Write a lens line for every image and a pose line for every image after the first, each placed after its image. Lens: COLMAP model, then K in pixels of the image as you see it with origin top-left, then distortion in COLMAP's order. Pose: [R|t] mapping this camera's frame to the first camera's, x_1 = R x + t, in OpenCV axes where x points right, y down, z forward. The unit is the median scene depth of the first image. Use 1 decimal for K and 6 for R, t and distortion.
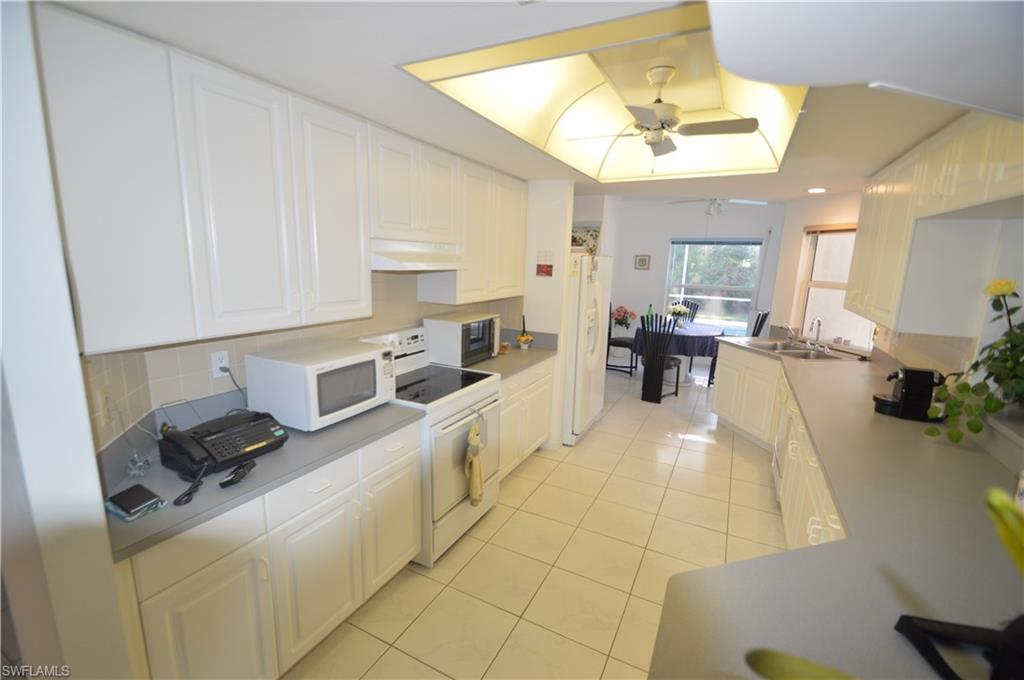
lens RADIAL K [[450.5, 0, 501.3], [0, 450.5, 348.0], [0, 0, 1]] dist [0.018426, -0.020382]
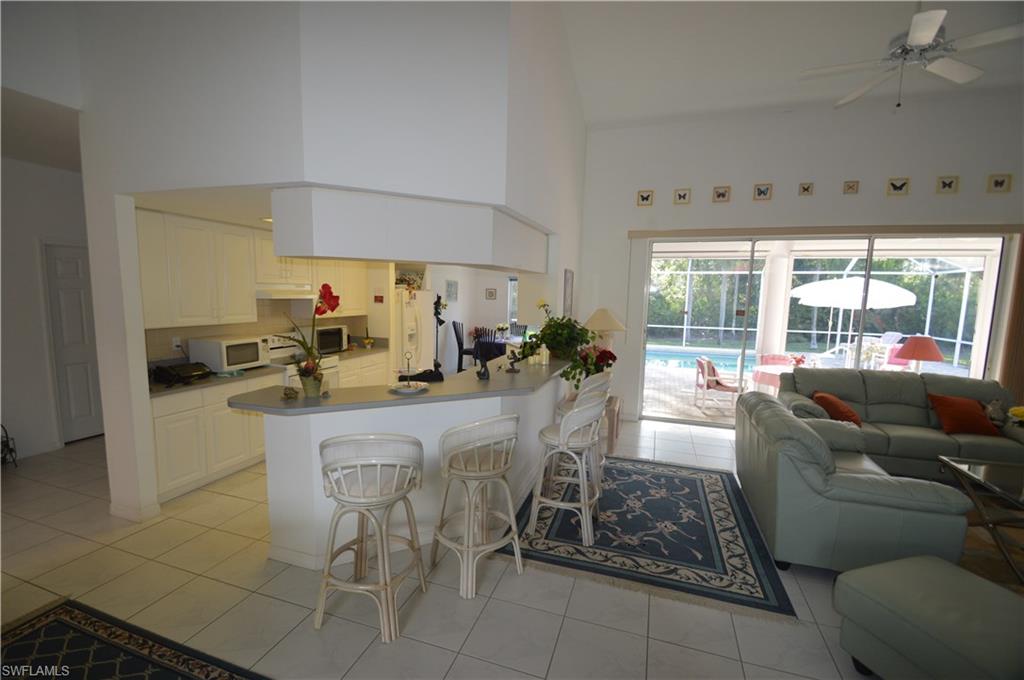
lens RADIAL K [[450.5, 0, 501.3], [0, 450.5, 348.0], [0, 0, 1]] dist [0.018426, -0.020382]
pose [[0.988922, -0.026534, 0.146046, 0.251498], [0.036871, 0.996967, -0.068533, 0.114666], [-0.143785, 0.073158, 0.986901, -0.576268]]
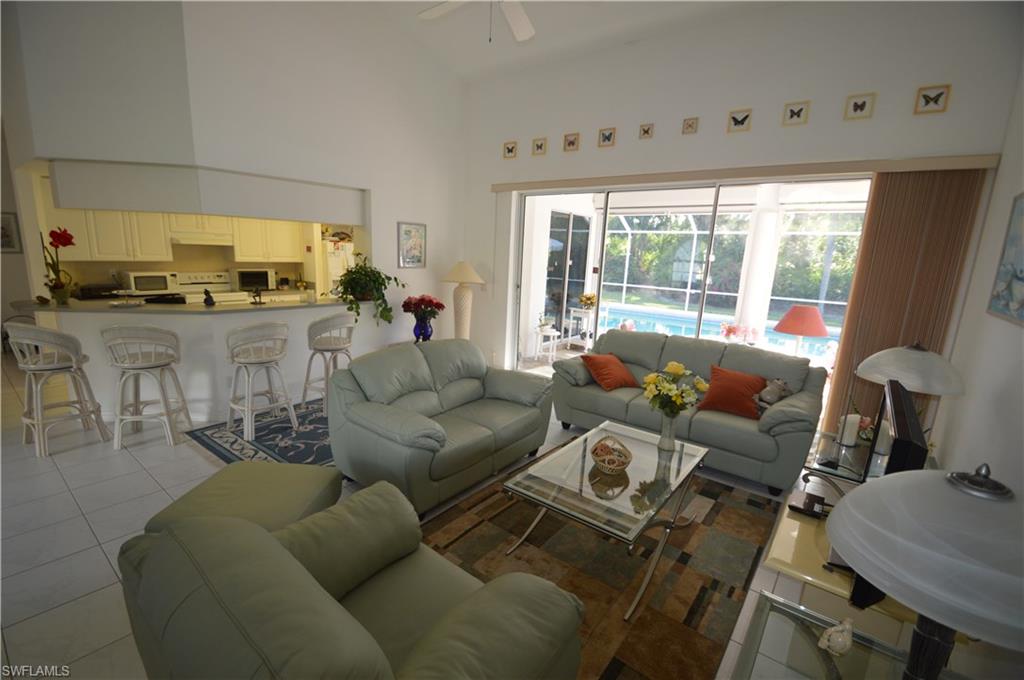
lens RADIAL K [[450.5, 0, 501.3], [0, 450.5, 348.0], [0, 0, 1]] dist [0.018426, -0.020382]
pose [[0.981809, 0.052645, -0.182428, 1.118035], [-0.050913, 0.998603, 0.014168, 0.158793], [0.182919, -0.004623, 0.983117, -0.661167]]
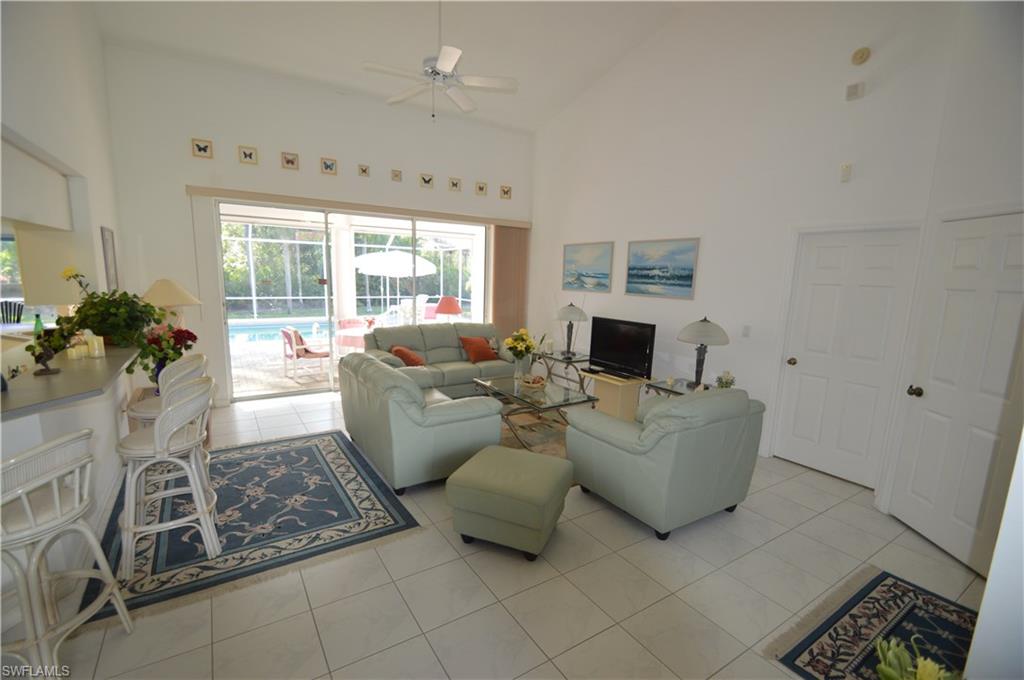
lens RADIAL K [[450.5, 0, 501.3], [0, 450.5, 348.0], [0, 0, 1]] dist [0.018426, -0.020382]
pose [[0.495488, -0.157034, 0.854302, 0.196480], [0.156149, 0.983603, 0.090237, 0.108883], [-0.854464, 0.088687, 0.511884, -0.541370]]
